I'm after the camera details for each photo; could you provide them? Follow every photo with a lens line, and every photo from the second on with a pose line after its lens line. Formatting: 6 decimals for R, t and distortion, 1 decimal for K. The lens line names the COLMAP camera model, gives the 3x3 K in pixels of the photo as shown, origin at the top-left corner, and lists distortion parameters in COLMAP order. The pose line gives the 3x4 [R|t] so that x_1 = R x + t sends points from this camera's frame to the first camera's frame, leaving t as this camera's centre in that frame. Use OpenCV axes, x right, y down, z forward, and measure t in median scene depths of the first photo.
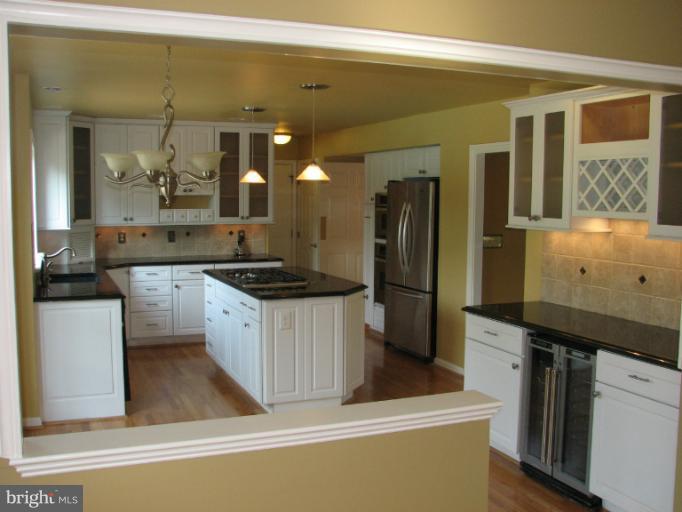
lens RADIAL K [[729.8, 0, 341.0], [0, 729.8, 256.0], [0, 0, 1]] dist [-0.212526, 0.307112]
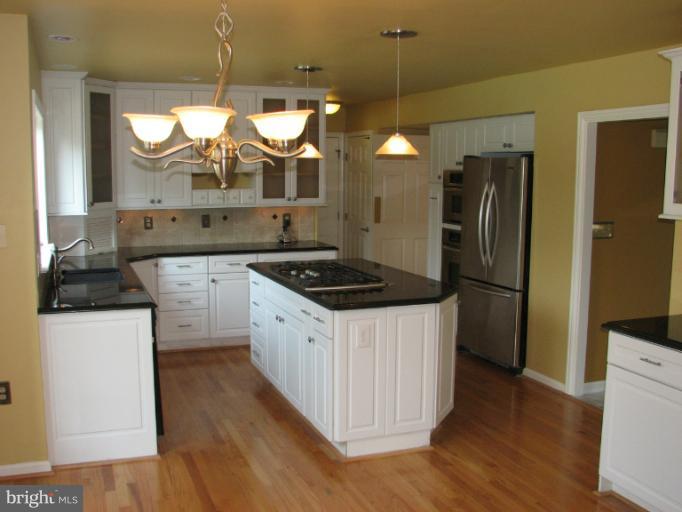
lens RADIAL K [[729.8, 0, 341.0], [0, 729.8, 256.0], [0, 0, 1]] dist [-0.212526, 0.307112]
pose [[0.999573, 0.001433, -0.029193, -0.057933], [-0.000462, 0.999447, 0.033253, -0.016686], [0.029224, -0.033225, 0.999021, 0.169524]]
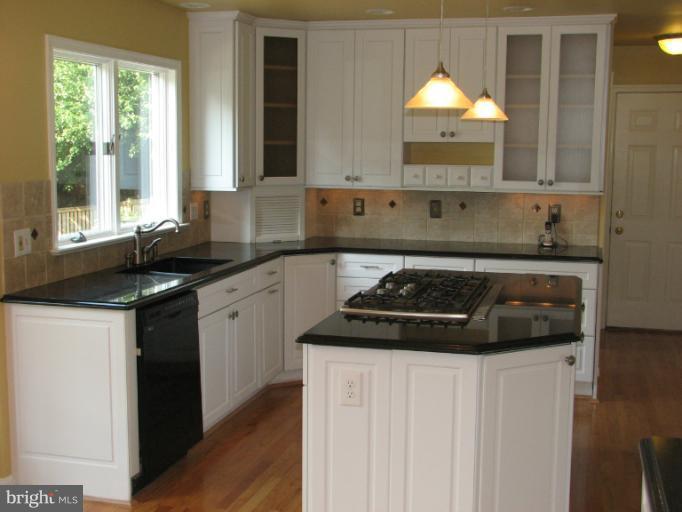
lens RADIAL K [[942.8, 0, 328.5], [0, 942.8, 254.6], [0, 0, 1]] dist [-0.081238, 0.014529]
pose [[0.786982, 0.075282, -0.612366, 0.225900], [-0.056899, 0.997154, 0.049463, -0.026418], [0.614347, -0.004084, 0.789026, 0.354996]]
